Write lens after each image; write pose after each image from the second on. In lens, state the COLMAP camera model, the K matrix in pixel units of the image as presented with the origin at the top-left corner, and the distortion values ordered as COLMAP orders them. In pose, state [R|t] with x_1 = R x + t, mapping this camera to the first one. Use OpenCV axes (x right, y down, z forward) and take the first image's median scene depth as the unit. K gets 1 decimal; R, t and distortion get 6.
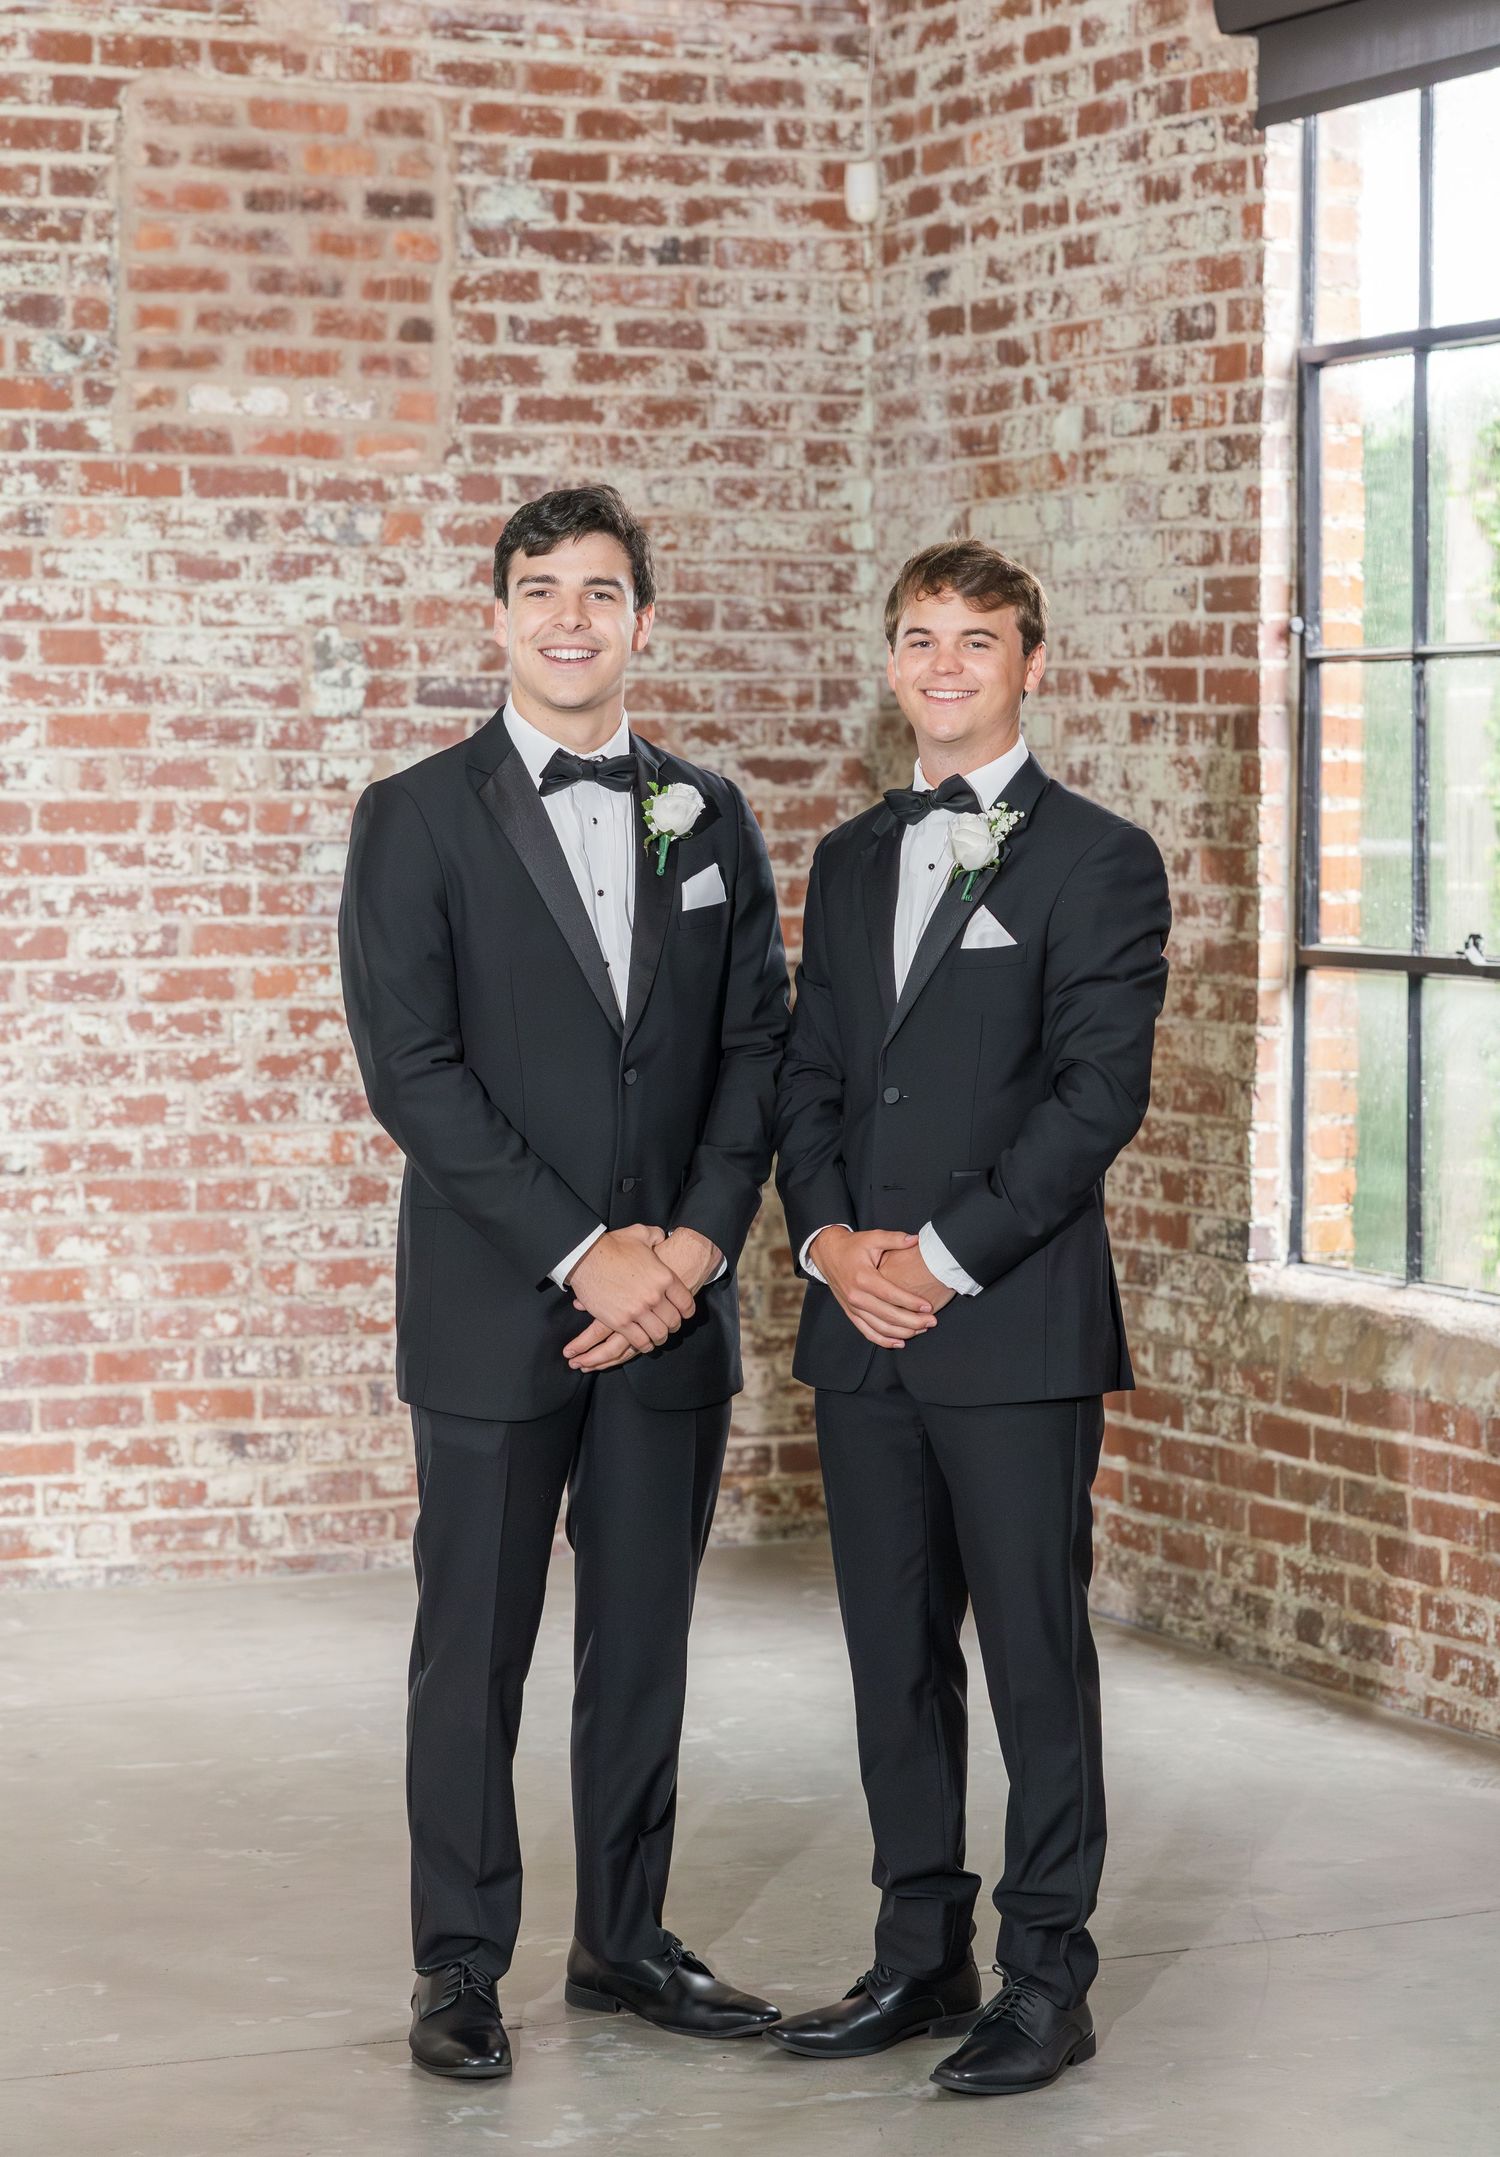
lens RADIAL K [[4811.9, 0, 725.6], [0, 4811.9, 1020.5], [0, 0, 1]] dist [-0.165040, 0.519562]
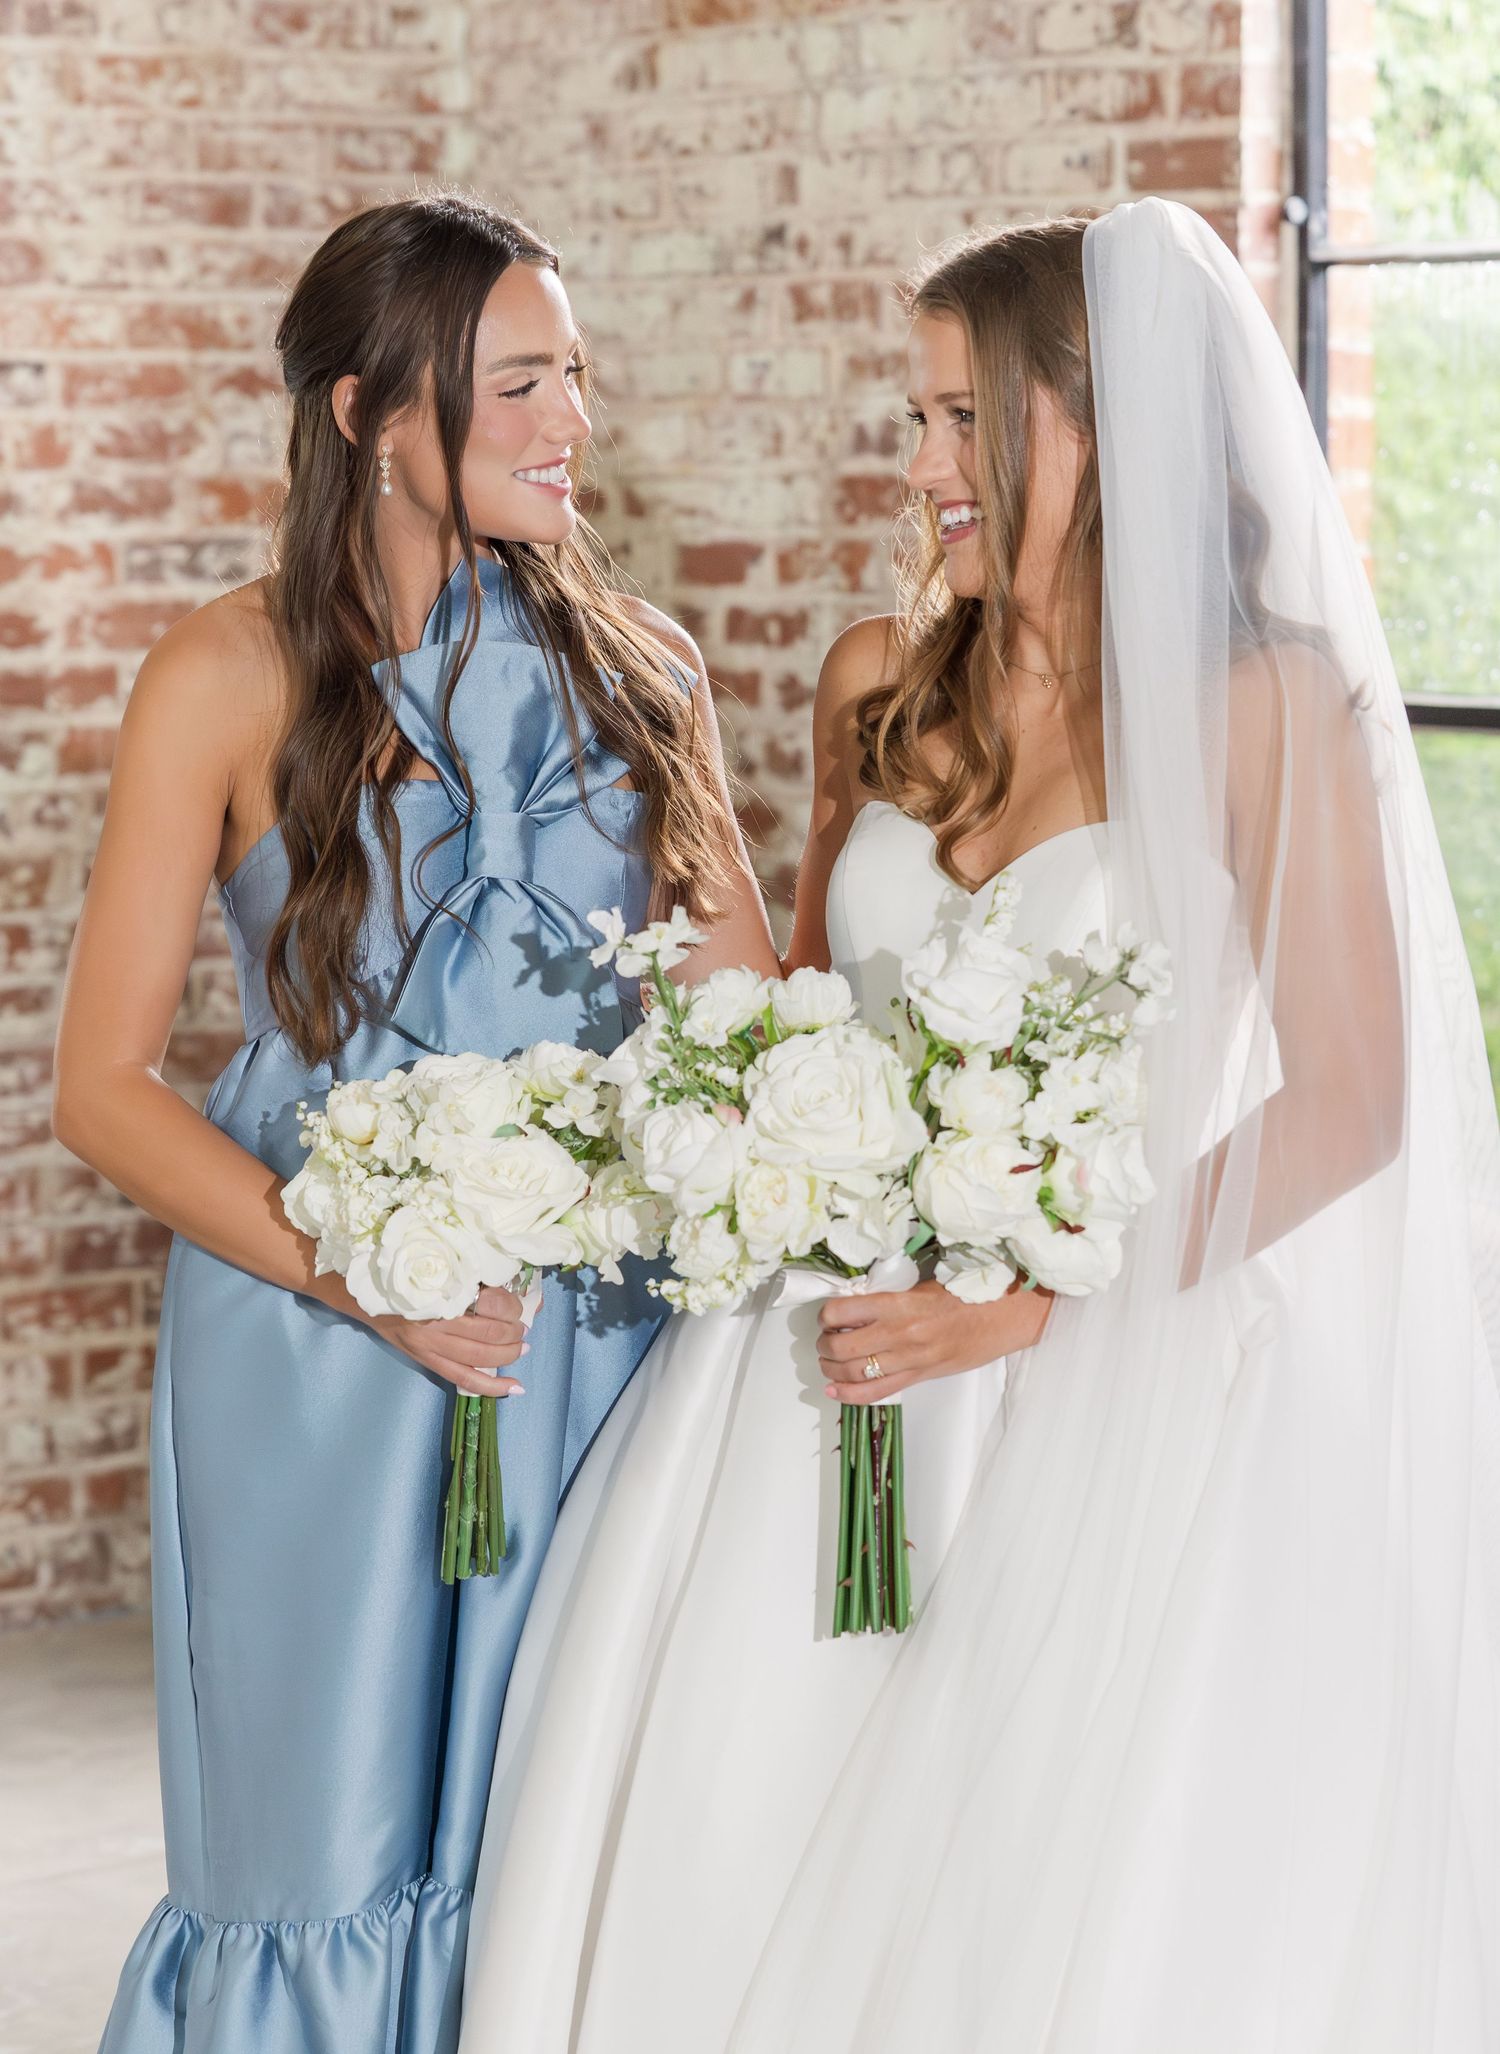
lens RADIAL K [[5496.5, 0, 708.7], [0, 5496.5, 1021.2], [0, 0, 1]] dist [-0.152581, 0.015636]
pose [[0.969642, -0.030402, 0.242633, -0.133252], [0.018332, 0.998487, 0.051849, -0.009784], [-0.243842, -0.045827, 0.968732, 0.251247]]
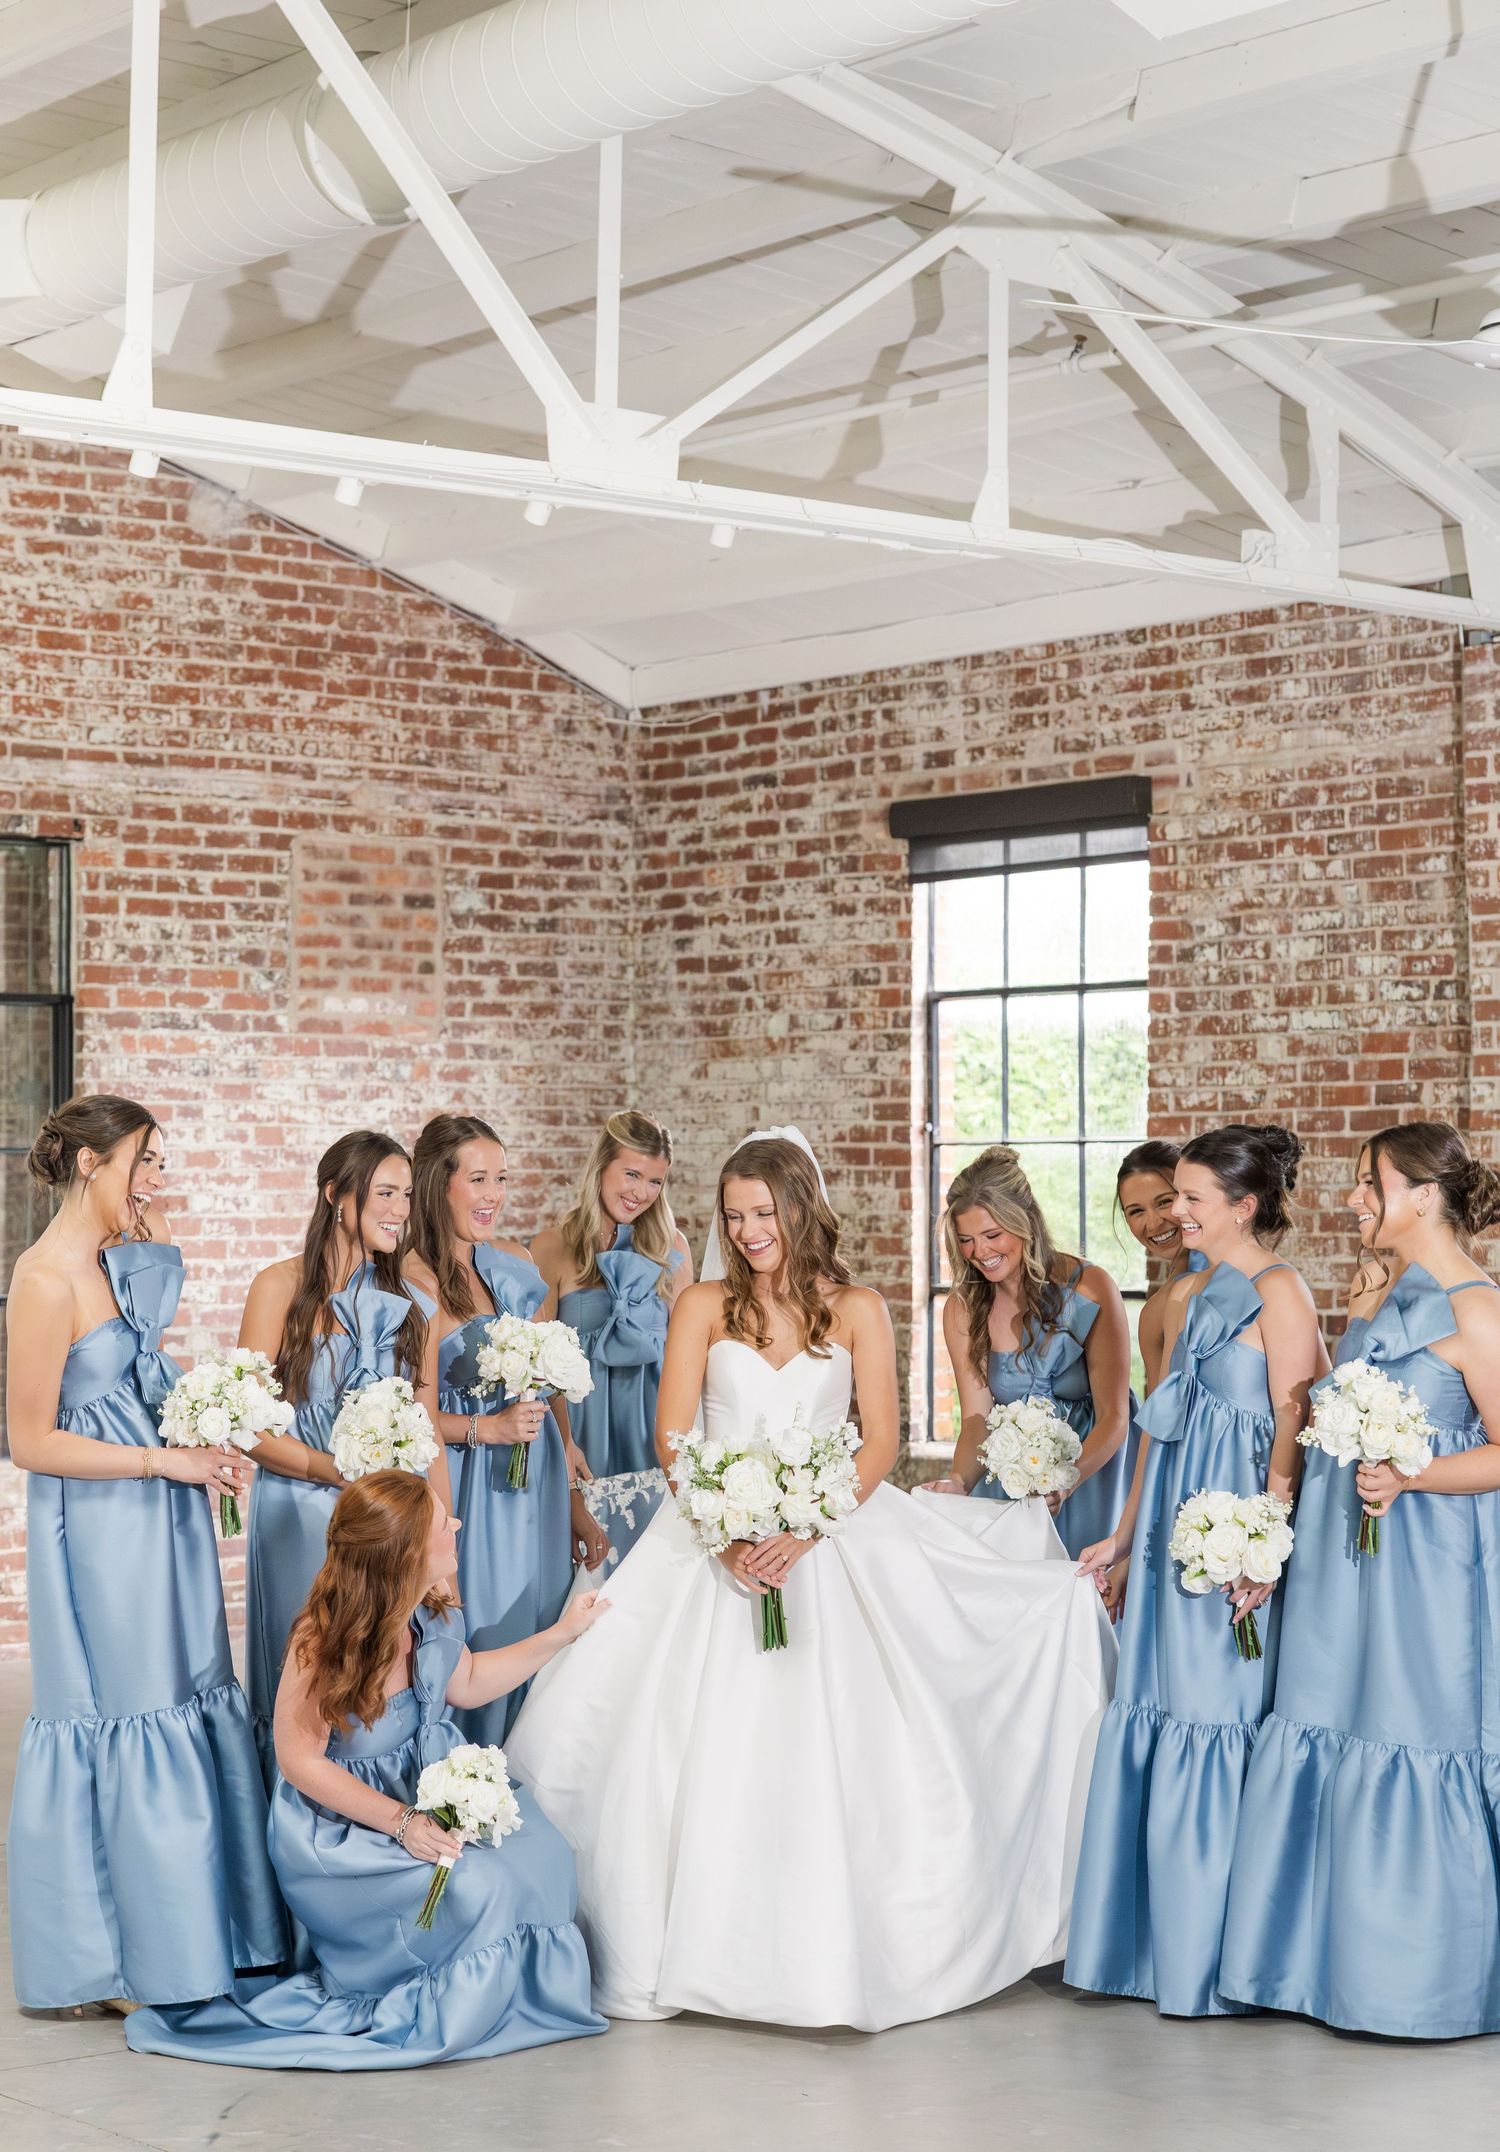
lens RADIAL K [[4177.4, 0, 701.1], [0, 4177.4, 1152.3], [0, 0, 1]] dist [-0.059150, -0.185474]
pose [[0.957119, -0.001728, 0.289691, -0.440893], [0.019313, 0.998138, -0.057855, 0.026350], [-0.289052, 0.060969, 0.955370, -0.604391]]
